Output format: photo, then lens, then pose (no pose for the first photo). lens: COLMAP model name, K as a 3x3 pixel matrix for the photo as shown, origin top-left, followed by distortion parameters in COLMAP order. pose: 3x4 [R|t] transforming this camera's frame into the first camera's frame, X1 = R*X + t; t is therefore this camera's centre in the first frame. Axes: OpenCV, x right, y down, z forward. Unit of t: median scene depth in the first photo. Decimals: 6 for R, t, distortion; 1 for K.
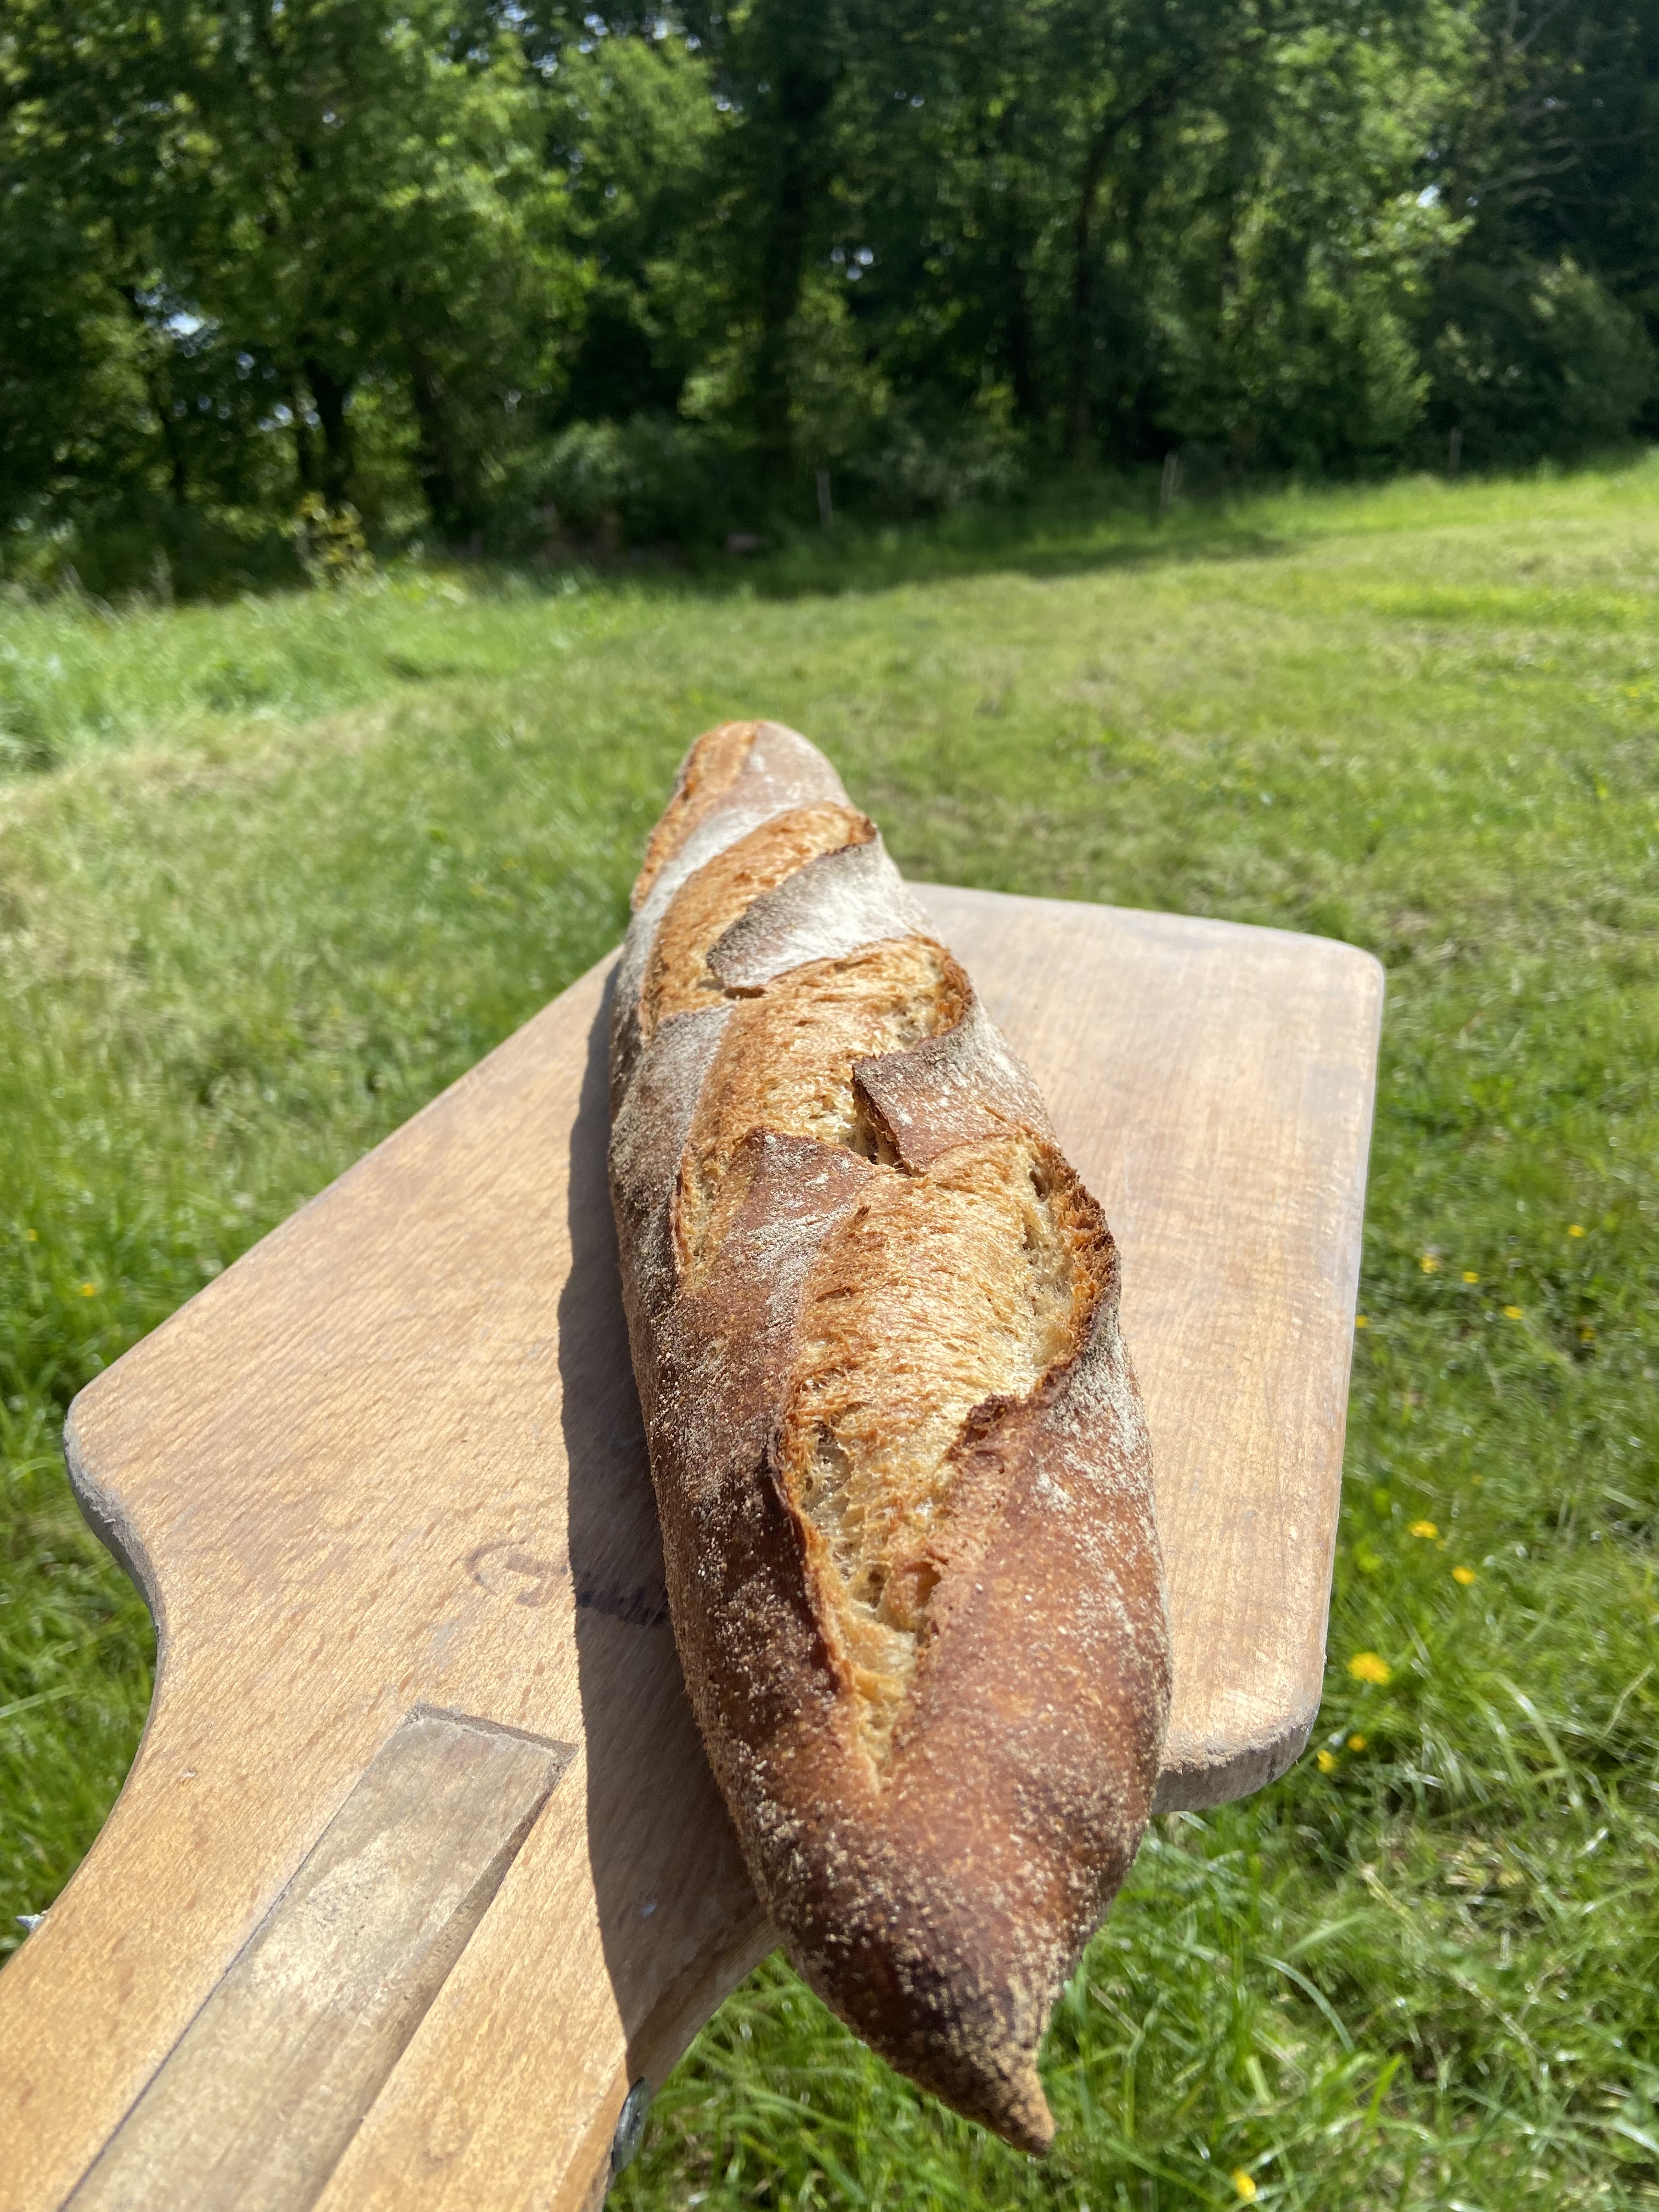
lens RADIAL K [[1803.7, 0, 829.5], [0, 1803.7, 1106.0], [0, 0, 1]] dist [0.128125, -0.229158]
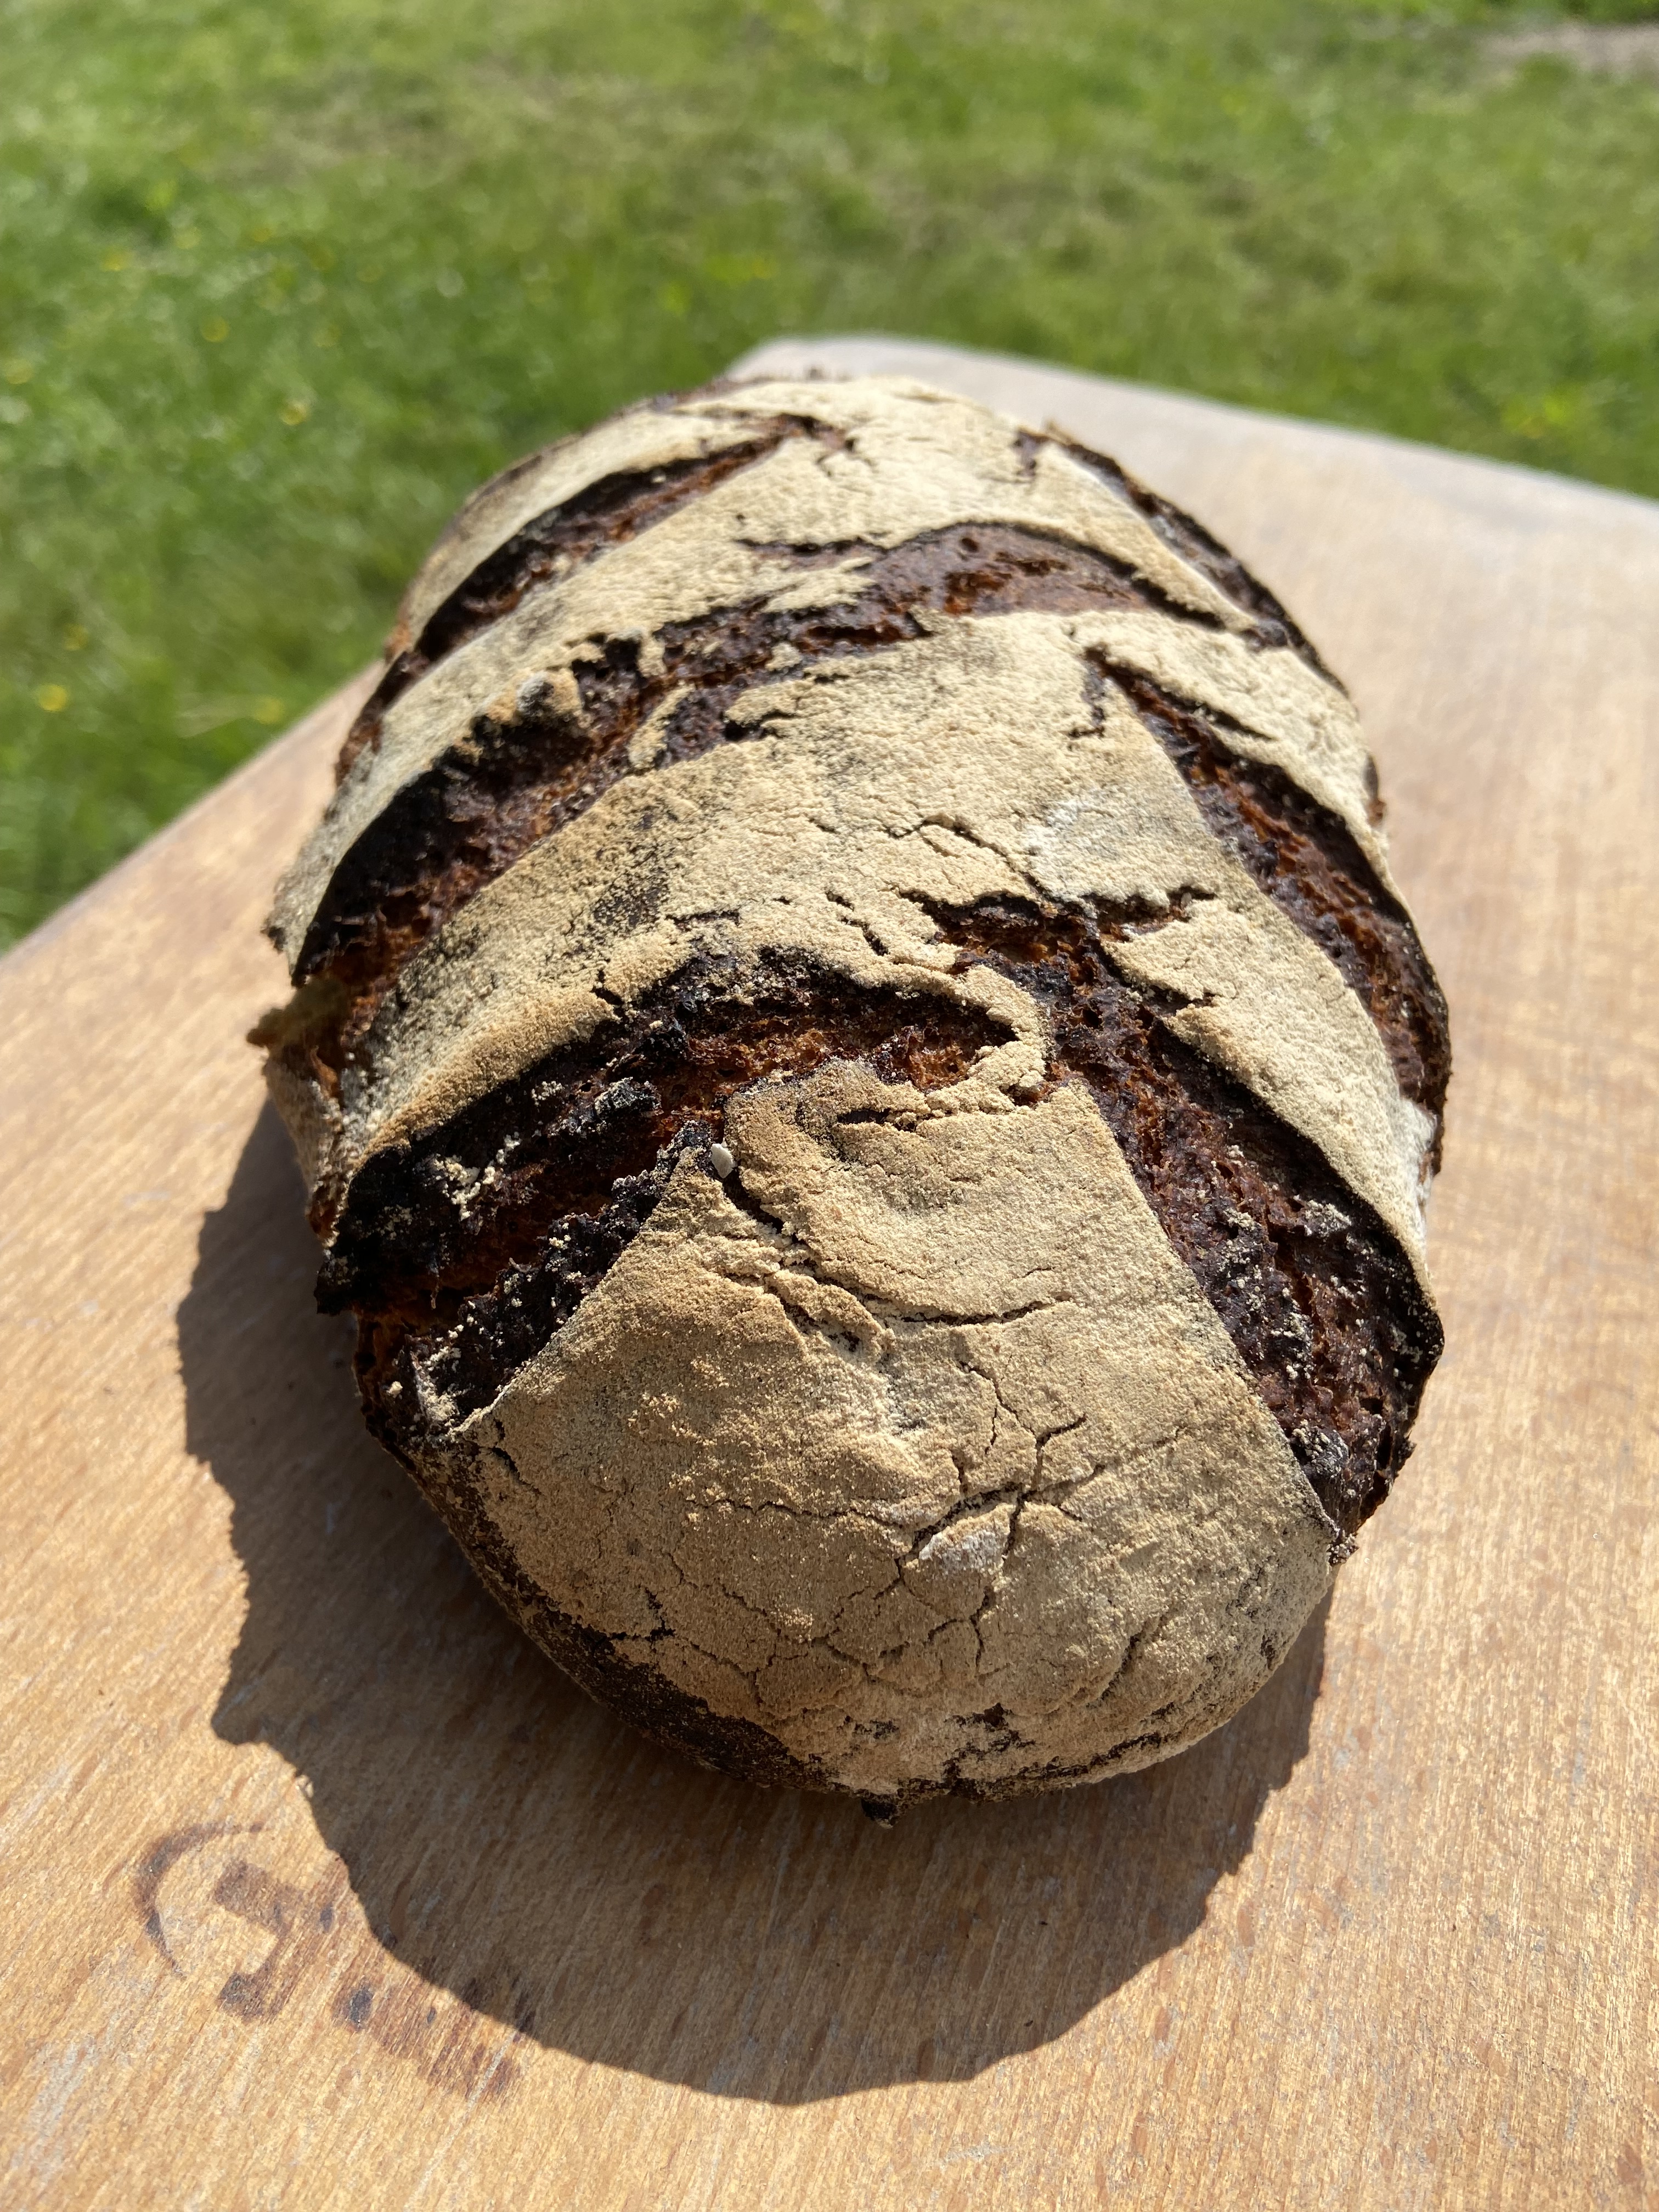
lens RADIAL K [[1803.7, 0, 829.5], [0, 1803.7, 1106.0], [0, 0, 1]] dist [0.128125, -0.229158]
pose [[0.996532, 0.079362, -0.025028, -0.011591], [-0.068950, 0.955863, 0.285608, -0.096911], [0.046590, -0.282892, 0.958020, 0.509884]]
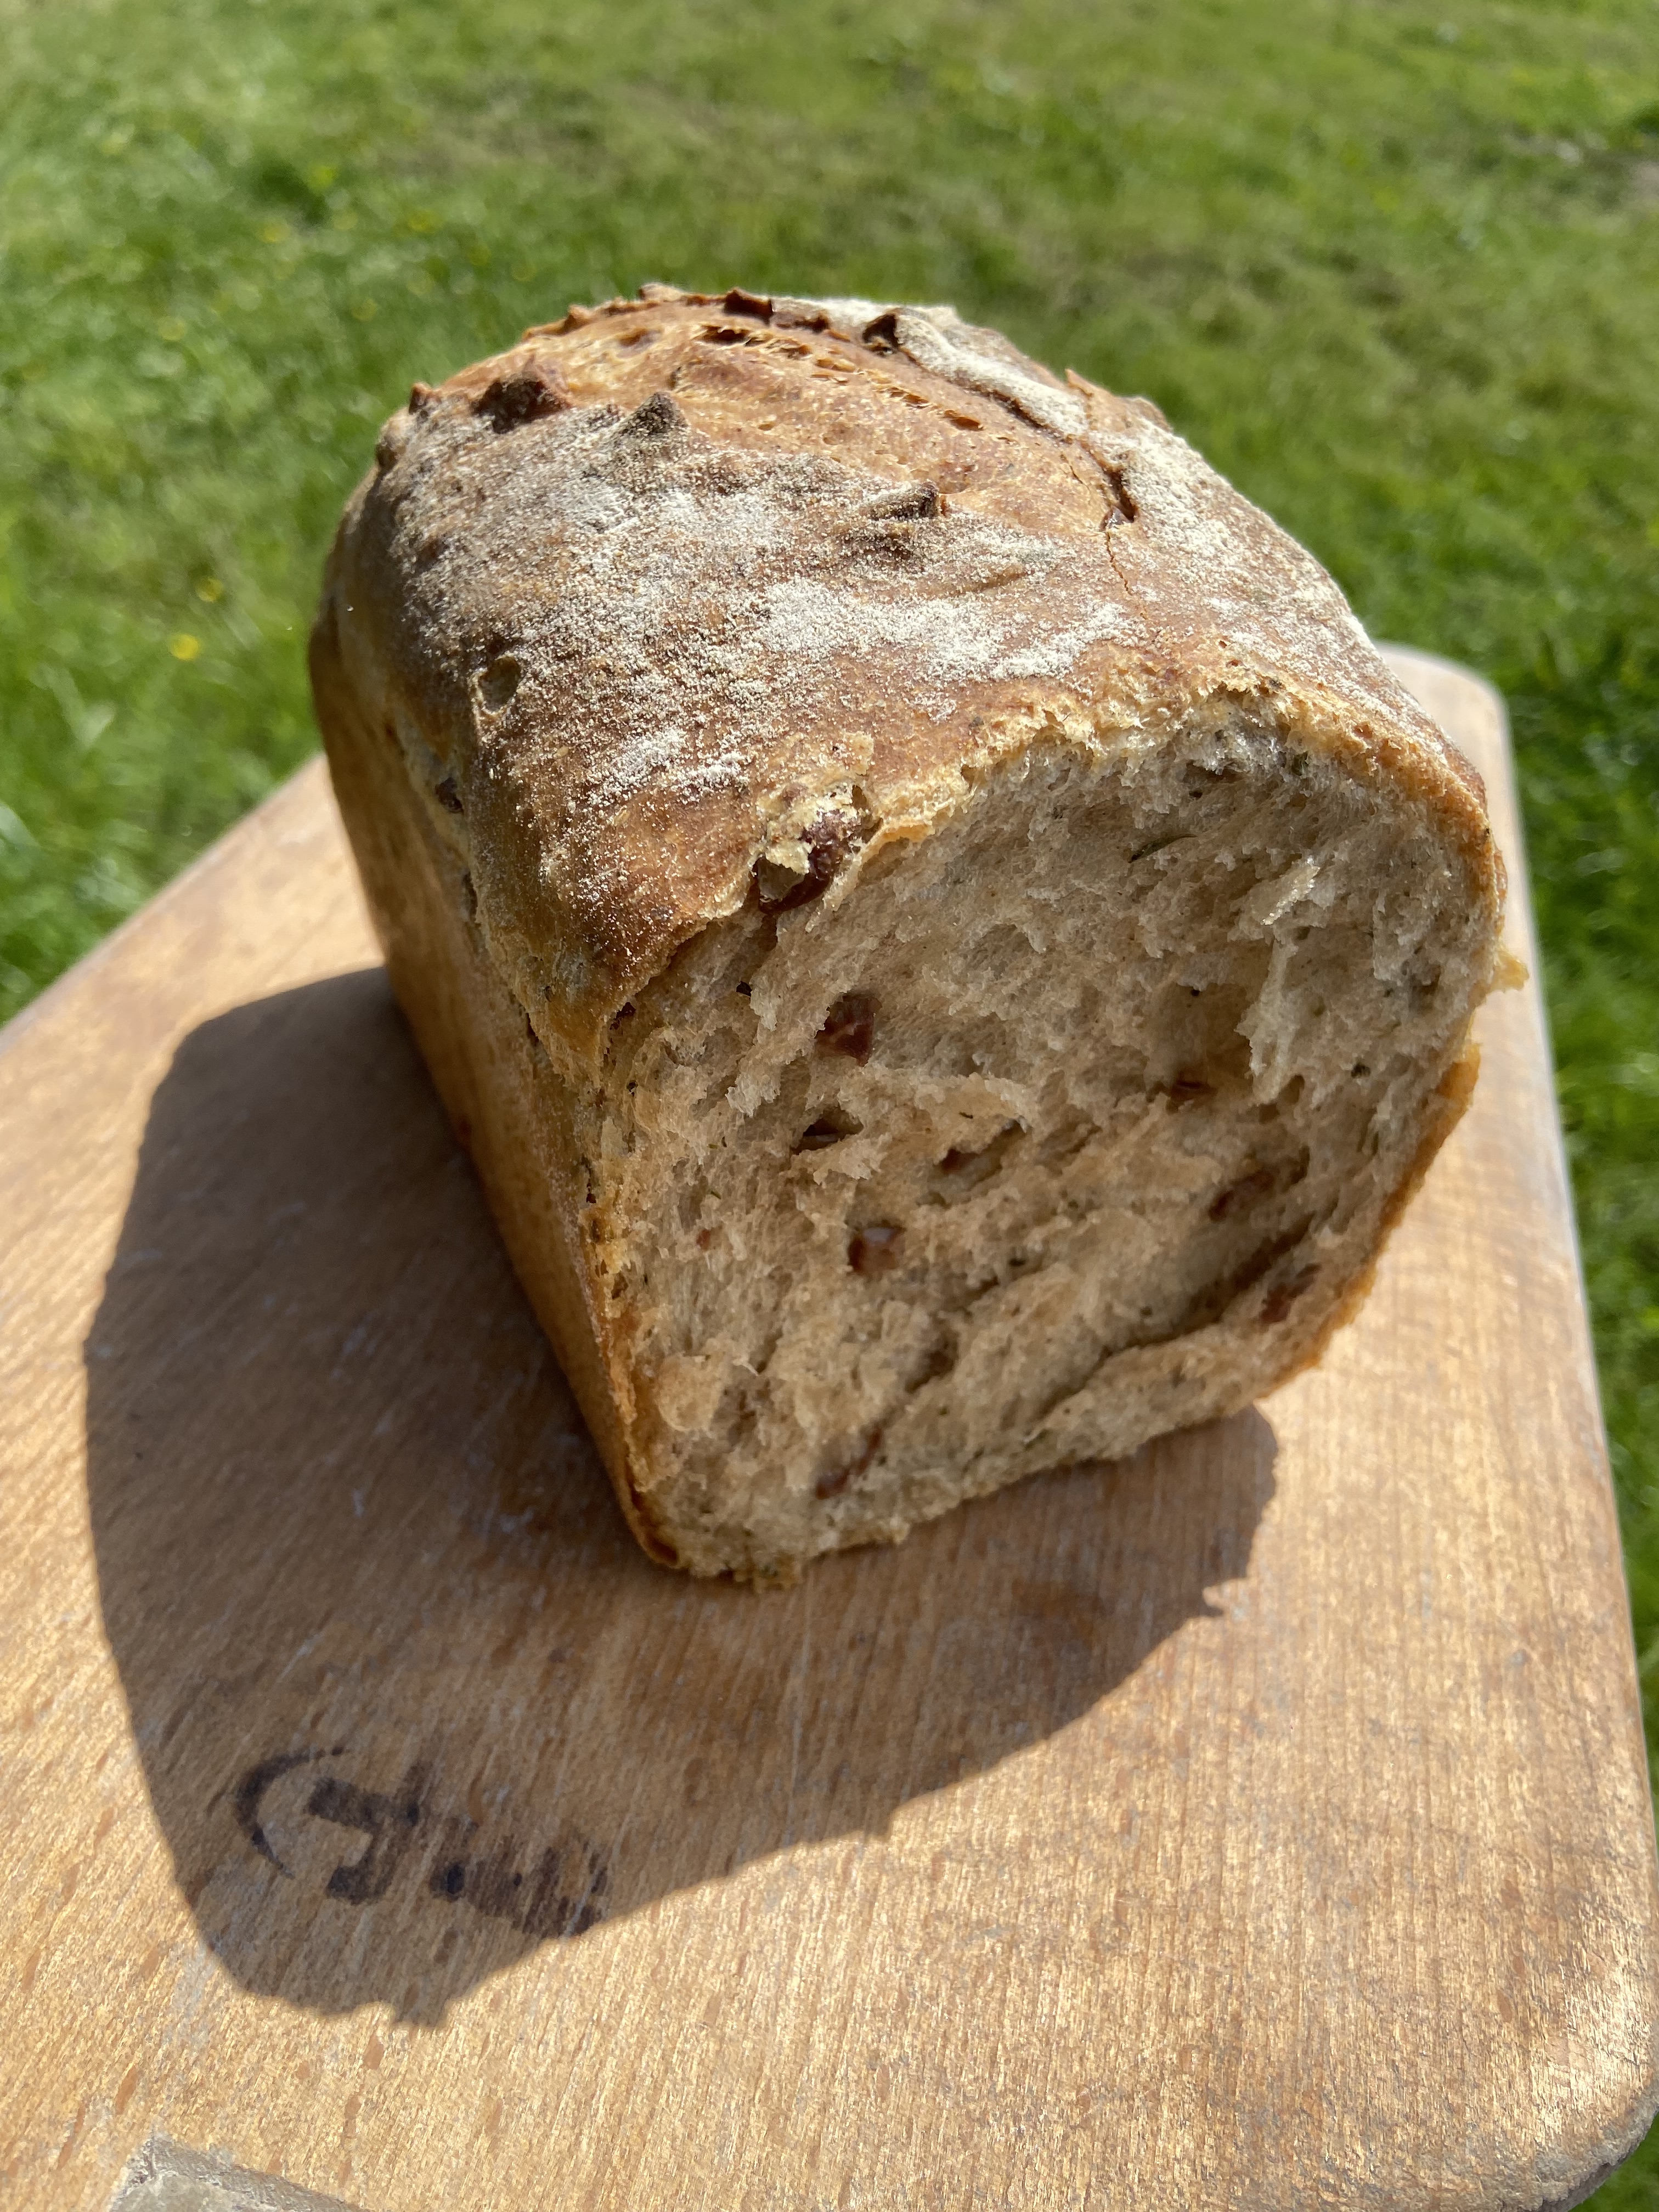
lens RADIAL K [[1803.7, 0, 829.5], [0, 1803.7, 1106.0], [0, 0, 1]] dist [0.128125, -0.229158]
pose [[0.995039, 0.016665, 0.098075, -0.065362], [-0.034954, 0.981576, 0.187849, -0.067794], [-0.093138, -0.190345, 0.977289, 0.404132]]
